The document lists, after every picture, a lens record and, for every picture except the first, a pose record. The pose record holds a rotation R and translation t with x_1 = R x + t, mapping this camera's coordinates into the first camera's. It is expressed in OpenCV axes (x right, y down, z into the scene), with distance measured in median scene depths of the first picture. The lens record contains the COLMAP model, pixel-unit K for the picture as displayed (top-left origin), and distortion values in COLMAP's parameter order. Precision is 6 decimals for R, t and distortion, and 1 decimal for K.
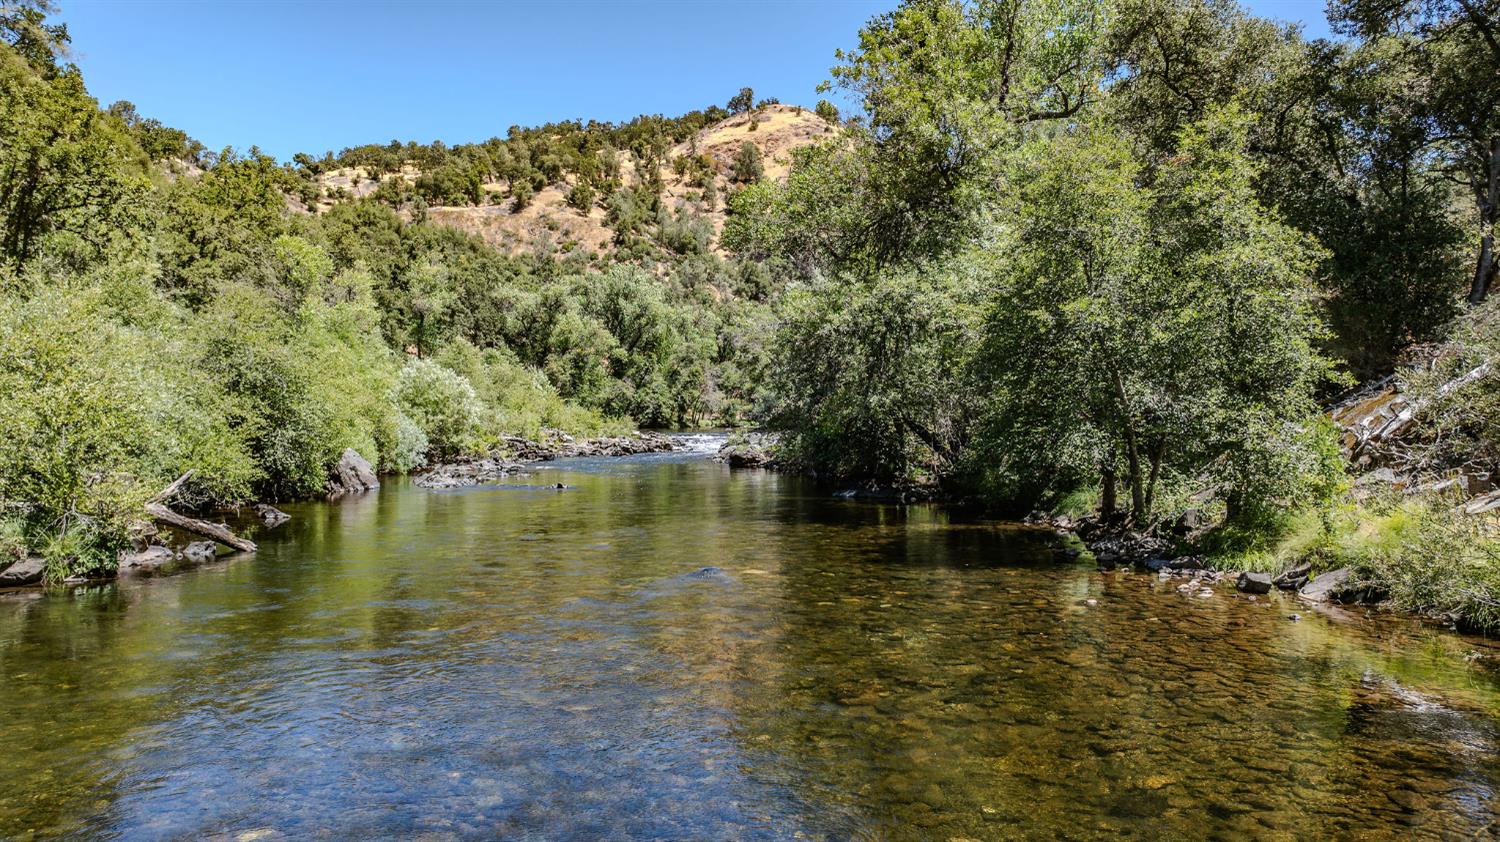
lens RADIAL K [[1039.6, 0, 748.1], [0, 1039.6, 422.6], [0, 0, 1]] dist [-0.040798, 0.033717]
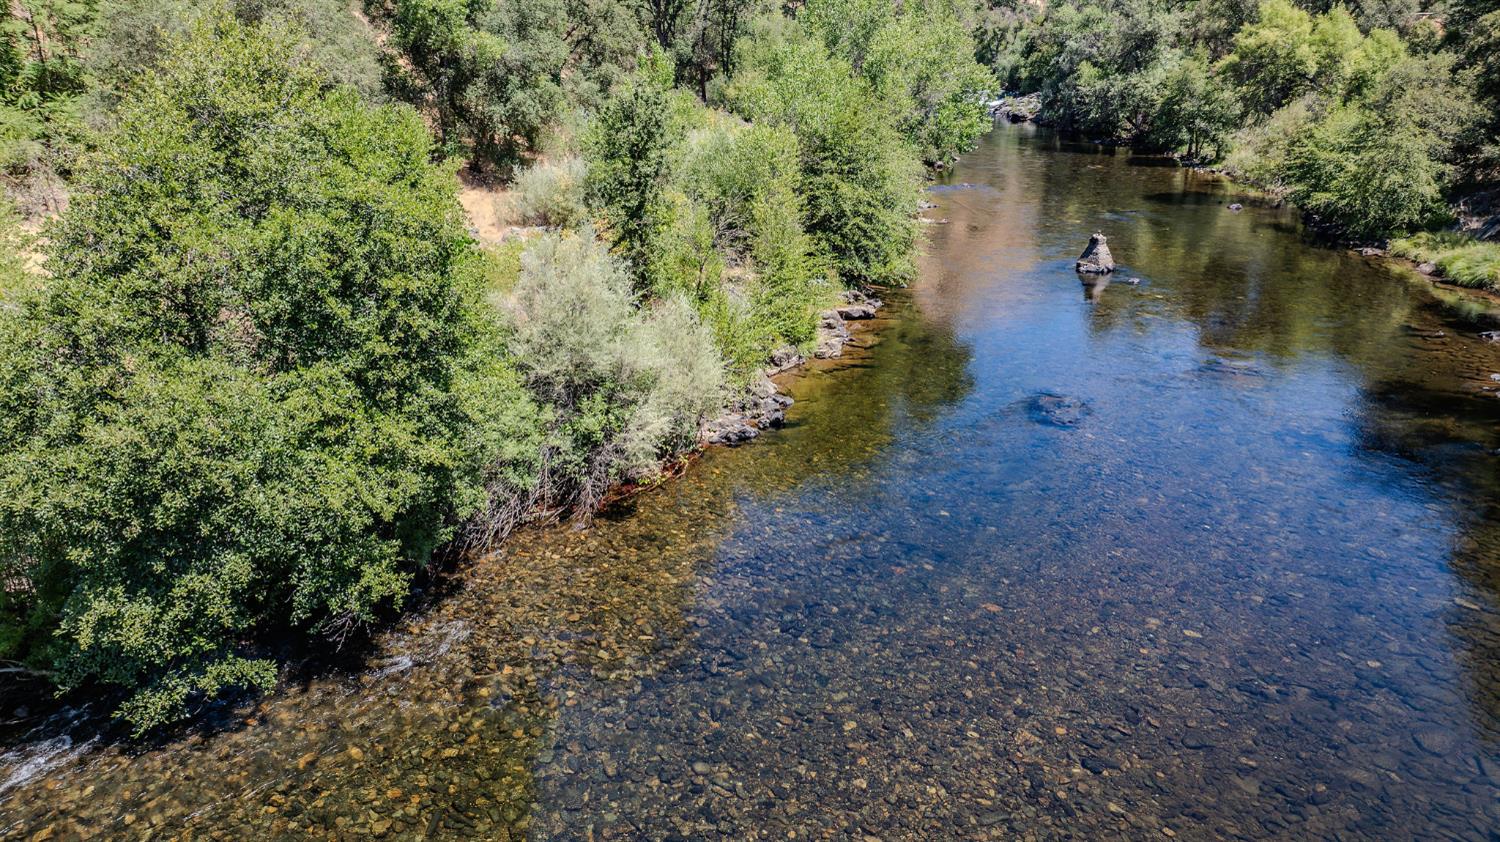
lens RADIAL K [[1039.6, 0, 754.1], [0, 1039.6, 412.4], [0, 0, 1]] dist [-0.040798, 0.033717]
pose [[0.995227, 0.033927, -0.091498, -0.041023], [-0.000134, 0.938093, 0.346384, -0.015872], [0.097585, -0.344719, 0.933620, -0.144033]]
